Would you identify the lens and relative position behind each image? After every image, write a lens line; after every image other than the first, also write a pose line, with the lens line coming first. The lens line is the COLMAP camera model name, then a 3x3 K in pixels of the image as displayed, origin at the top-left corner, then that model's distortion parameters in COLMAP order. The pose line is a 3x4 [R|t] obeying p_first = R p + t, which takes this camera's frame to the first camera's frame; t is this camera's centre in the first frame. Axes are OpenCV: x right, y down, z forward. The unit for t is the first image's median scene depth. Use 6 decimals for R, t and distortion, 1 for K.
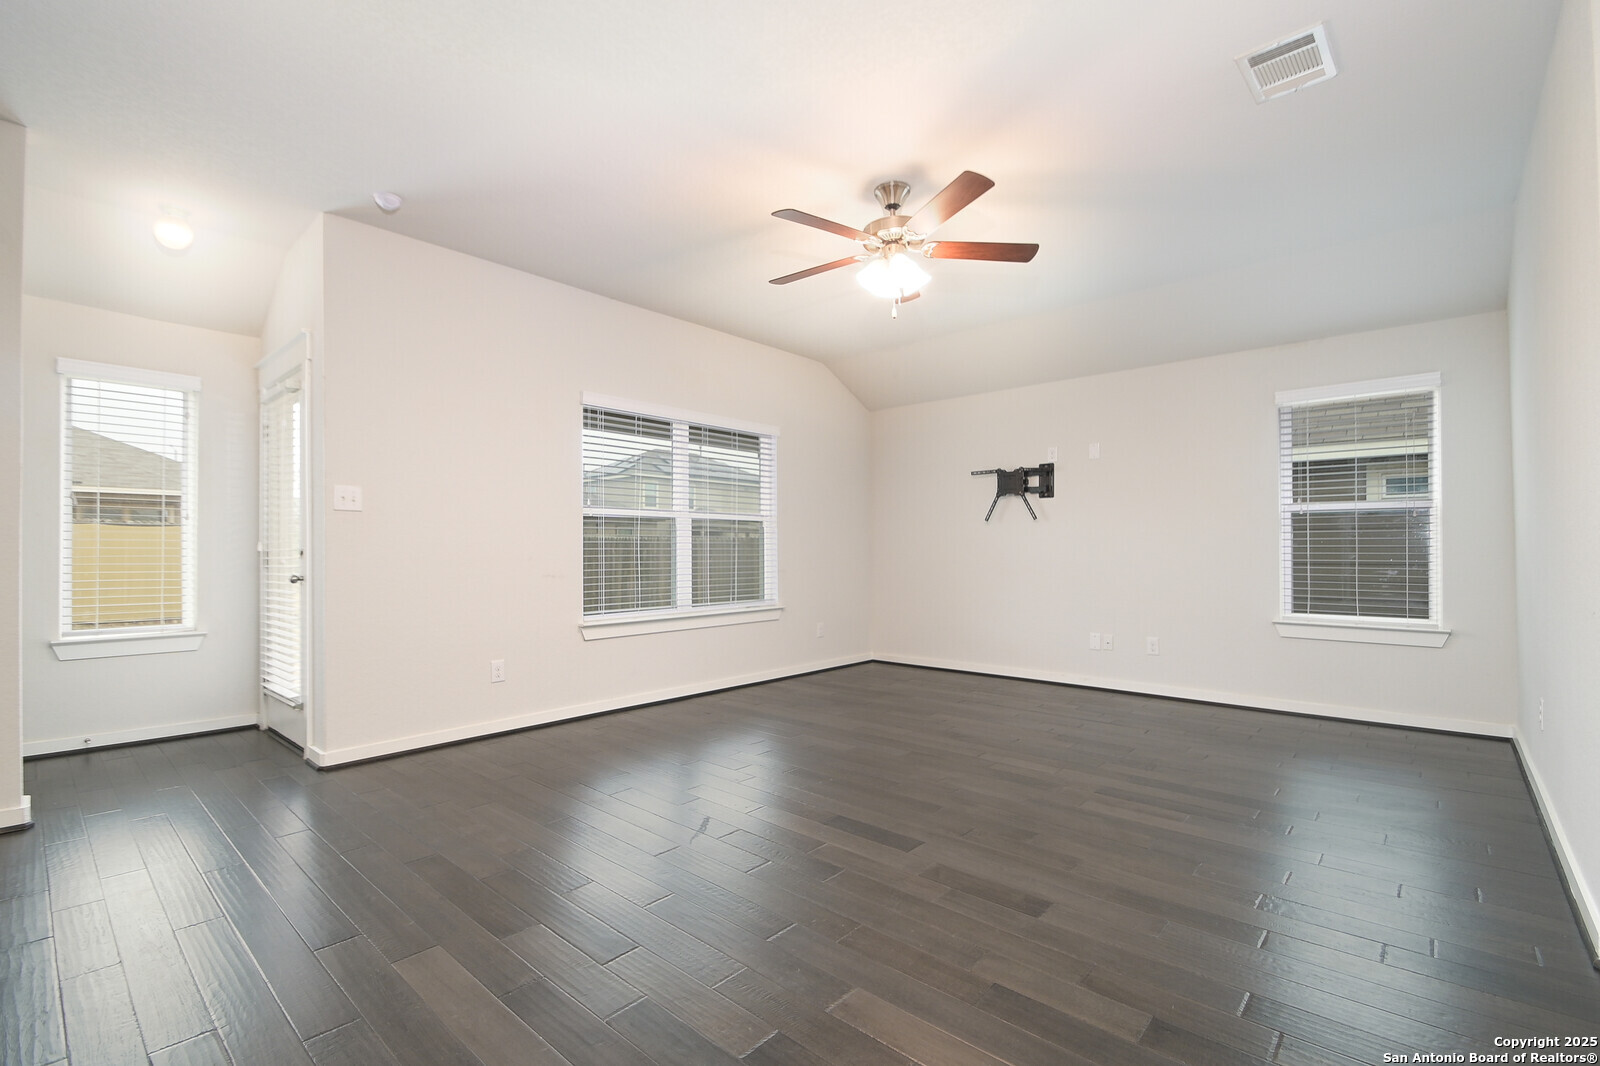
lens RADIAL K [[712.6, 0, 791.2], [0, 712.6, 539.5], [0, 0, 1]] dist [-0.002455, -0.005031]
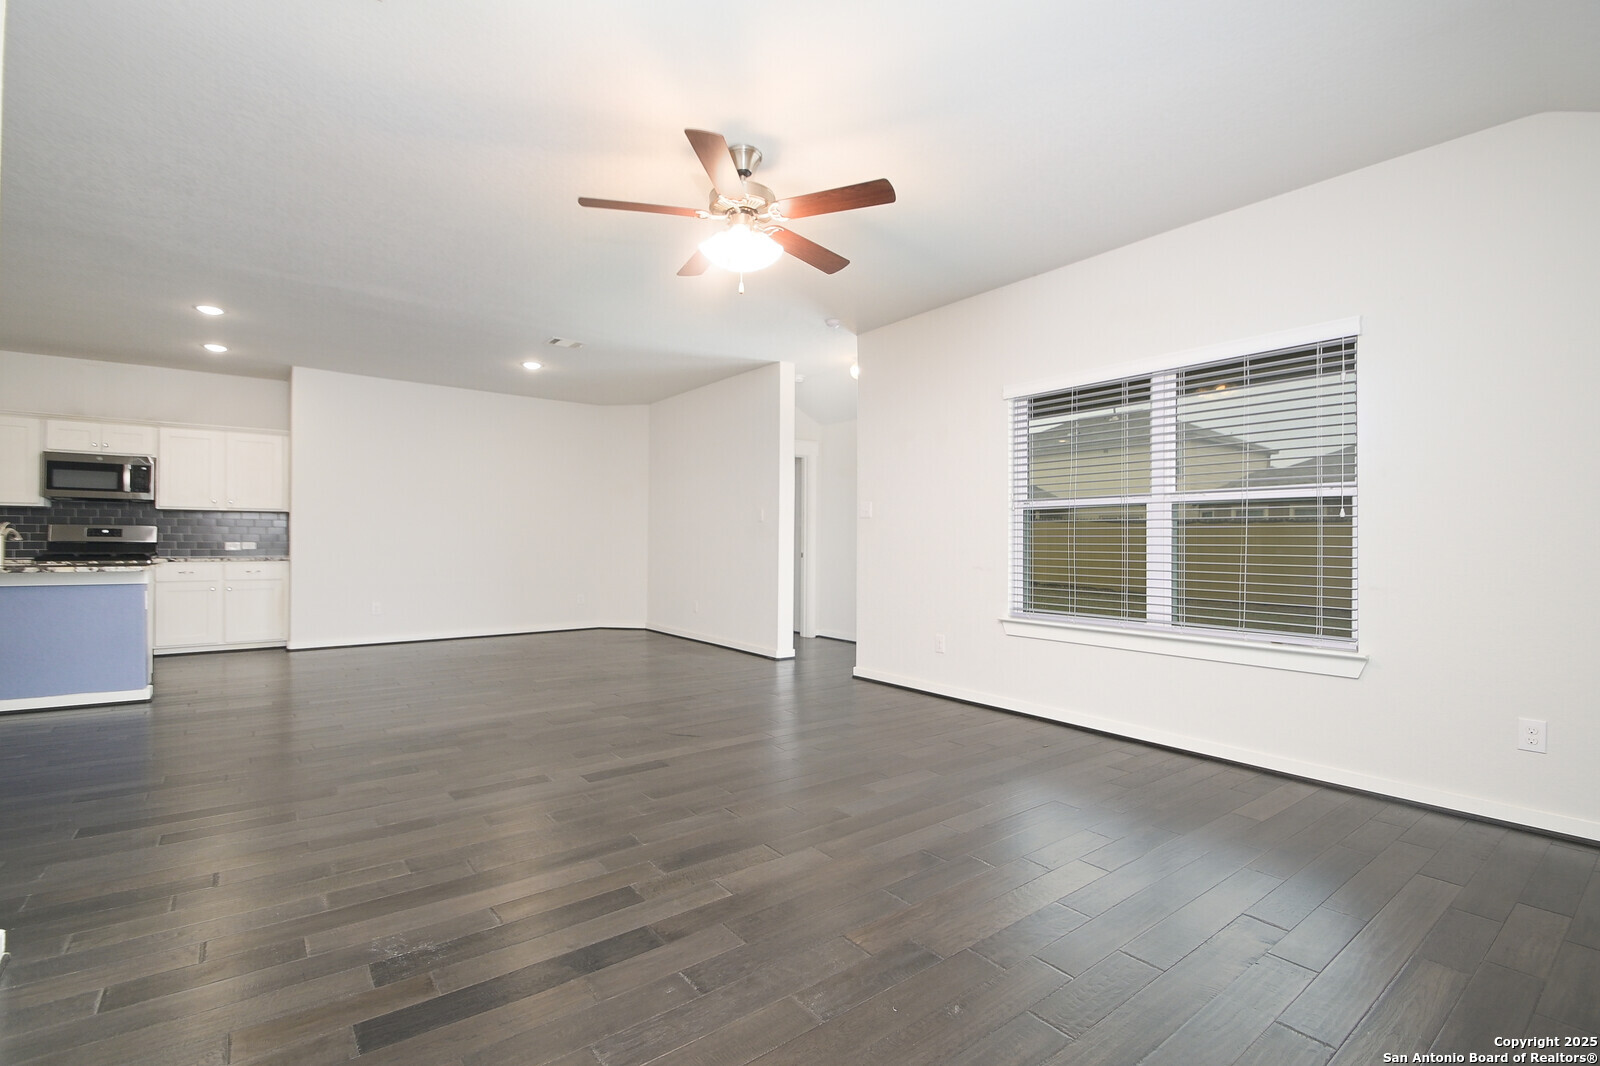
lens RADIAL K [[712.6, 0, 798.0], [0, 712.6, 548.4], [0, 0, 1]] dist [-0.002455, -0.005031]
pose [[-0.160443, 0.015200, -0.986928, 0.833209], [0.008691, 0.999864, 0.013987, 0.004064], [0.987007, -0.006334, -0.160553, 0.969211]]
